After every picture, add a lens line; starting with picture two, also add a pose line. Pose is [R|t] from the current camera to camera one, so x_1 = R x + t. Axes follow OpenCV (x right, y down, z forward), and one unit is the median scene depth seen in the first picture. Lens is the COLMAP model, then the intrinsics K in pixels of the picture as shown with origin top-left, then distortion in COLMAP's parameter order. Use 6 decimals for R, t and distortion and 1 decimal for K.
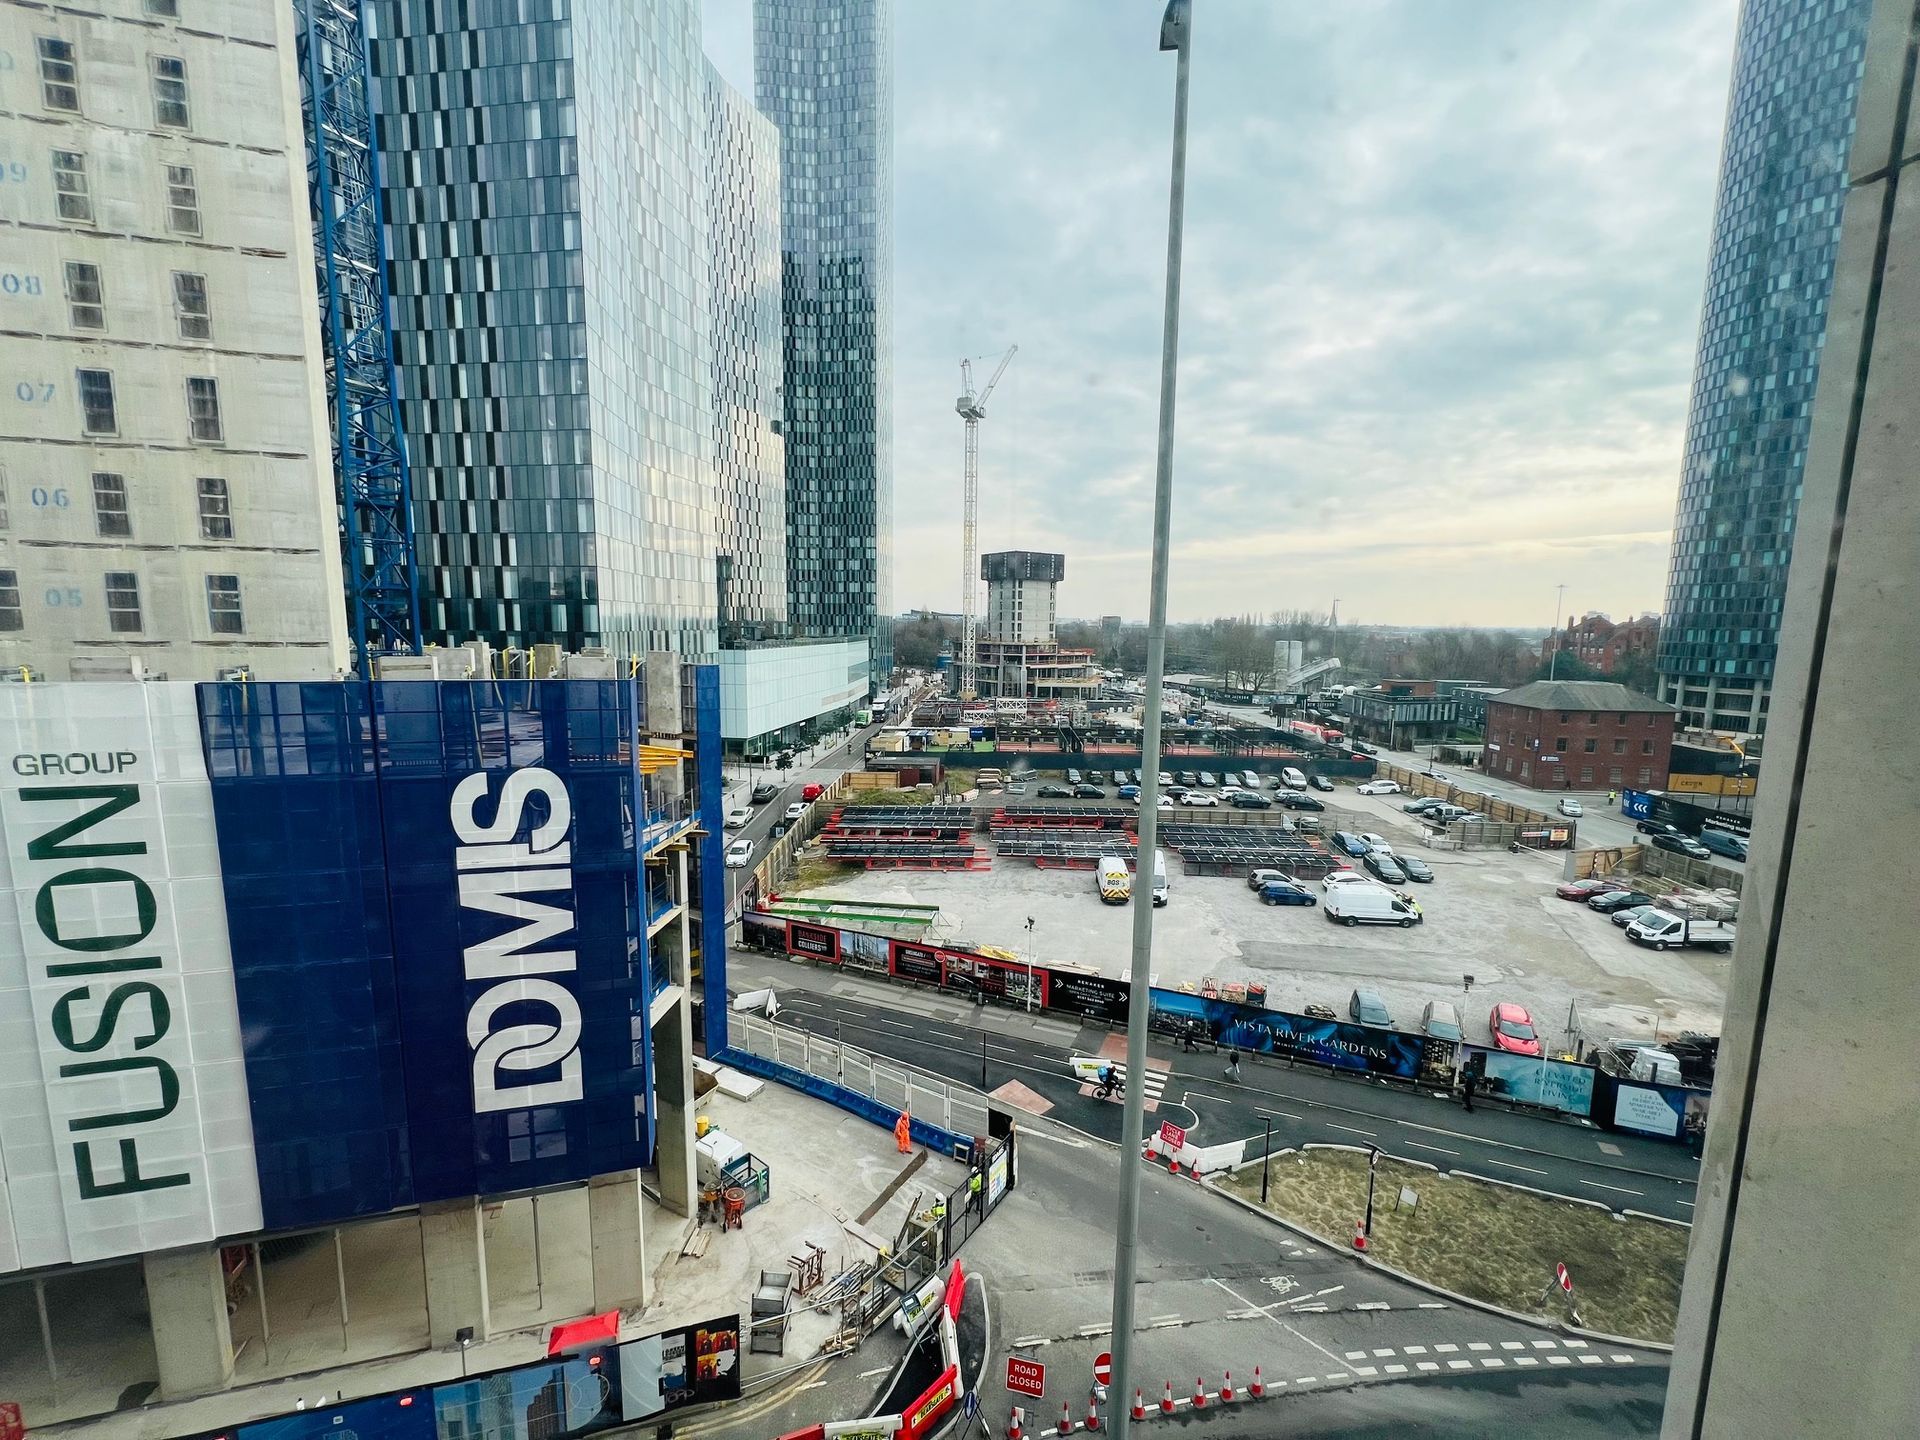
lens RADIAL K [[770.9, 0, 968.7], [0, 770.9, 720.6], [0, 0, 1]] dist [-0.005281, 0.000341]
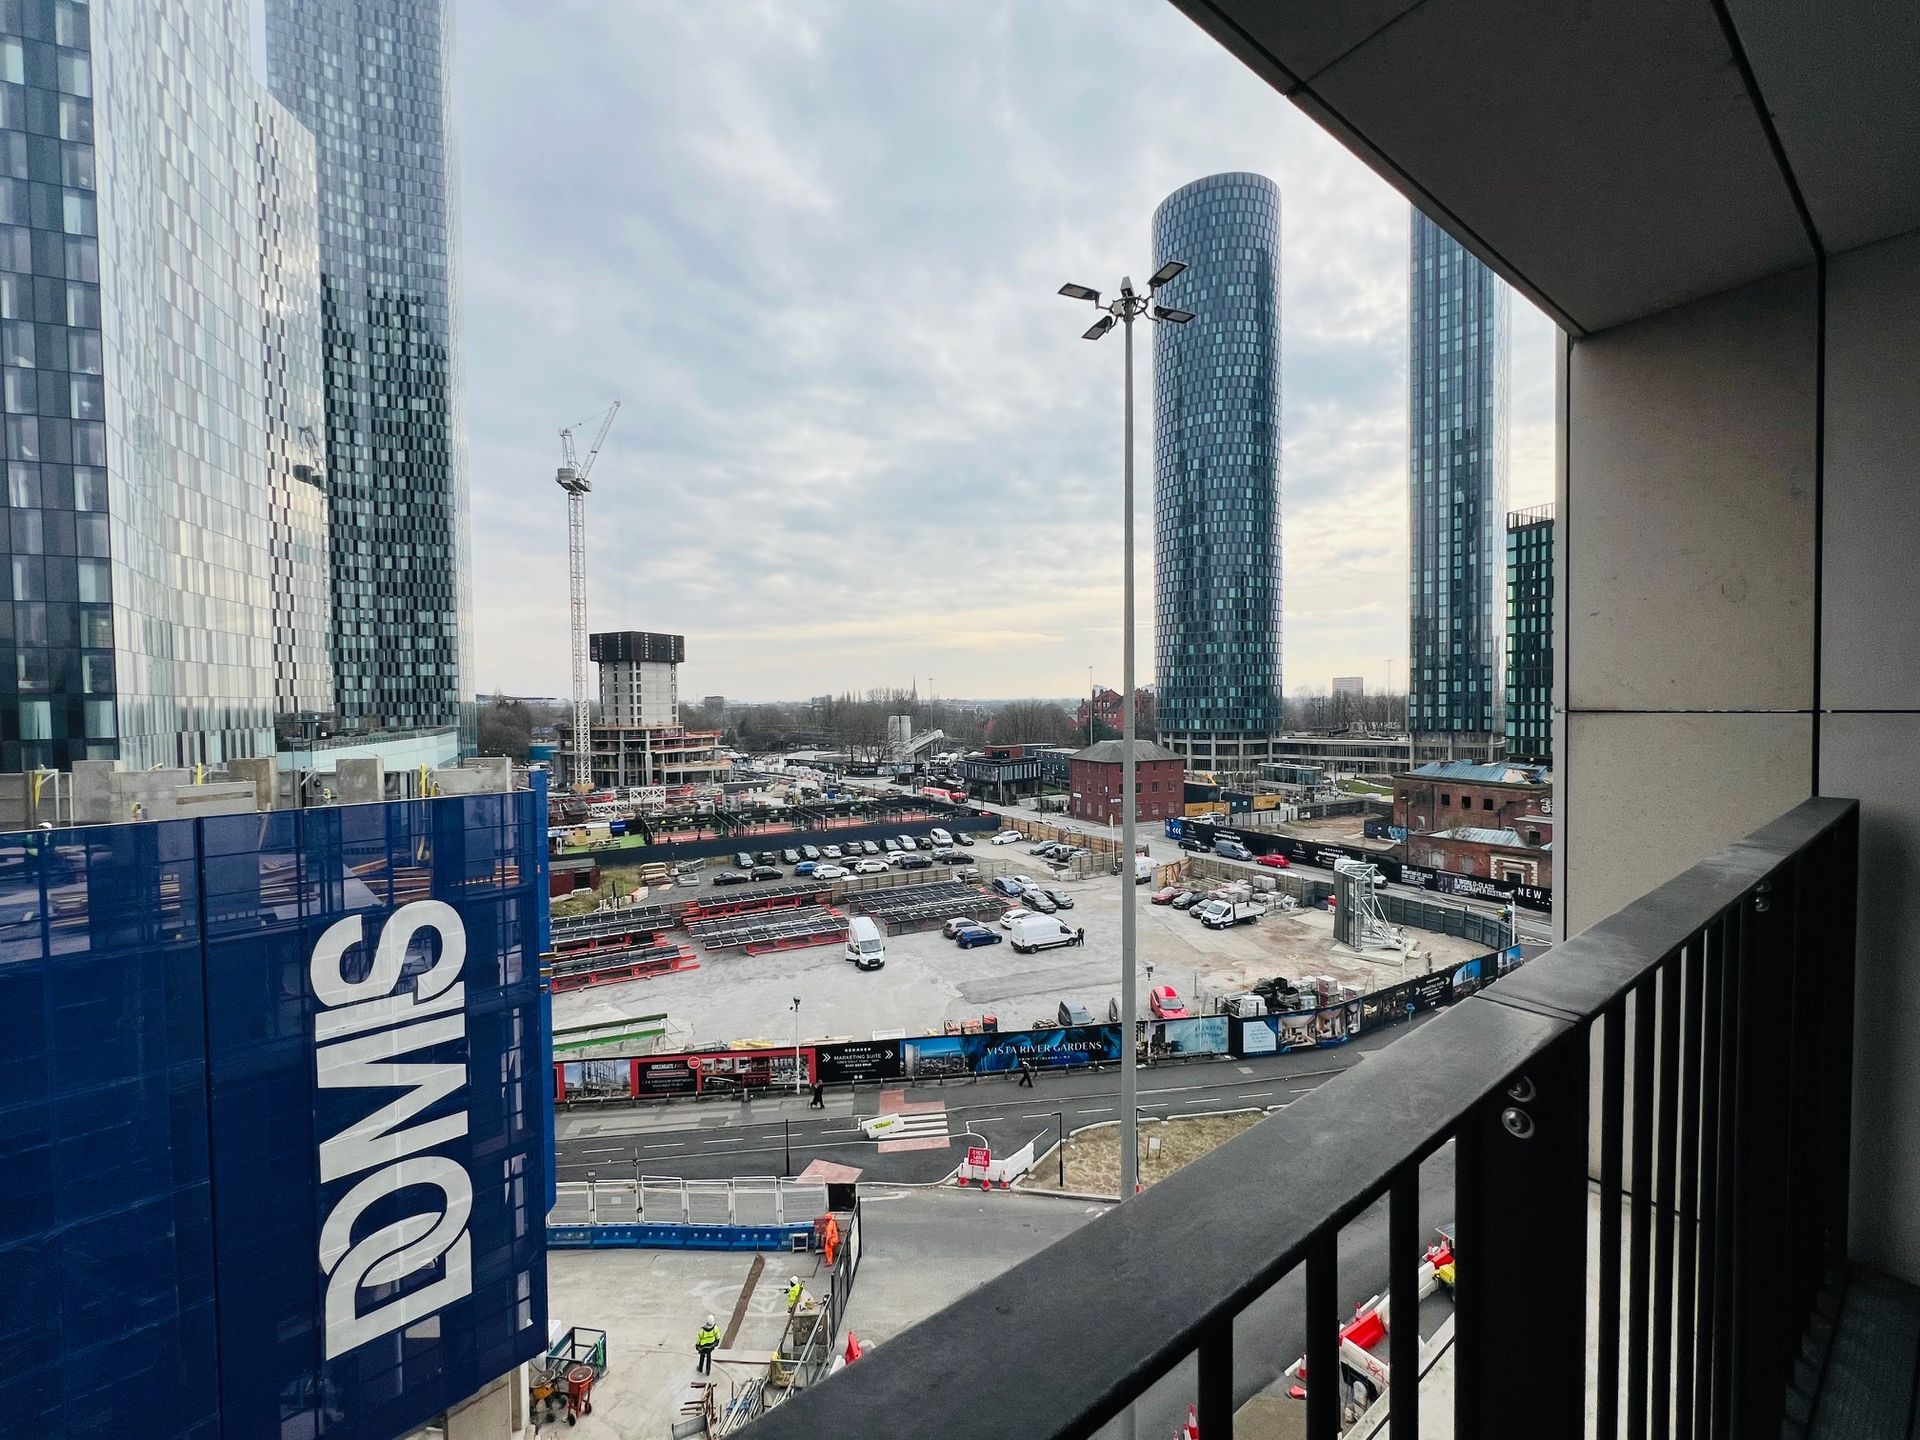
lens RADIAL K [[770.9, 0, 966.3], [0, 770.9, 717.1], [0, 0, 1]] dist [-0.005281, 0.000341]
pose [[0.867771, -0.033022, 0.495865, -0.138488], [0.084810, 0.992993, -0.082291, -0.006428], [-0.489673, 0.113464, 0.864492, -0.021124]]
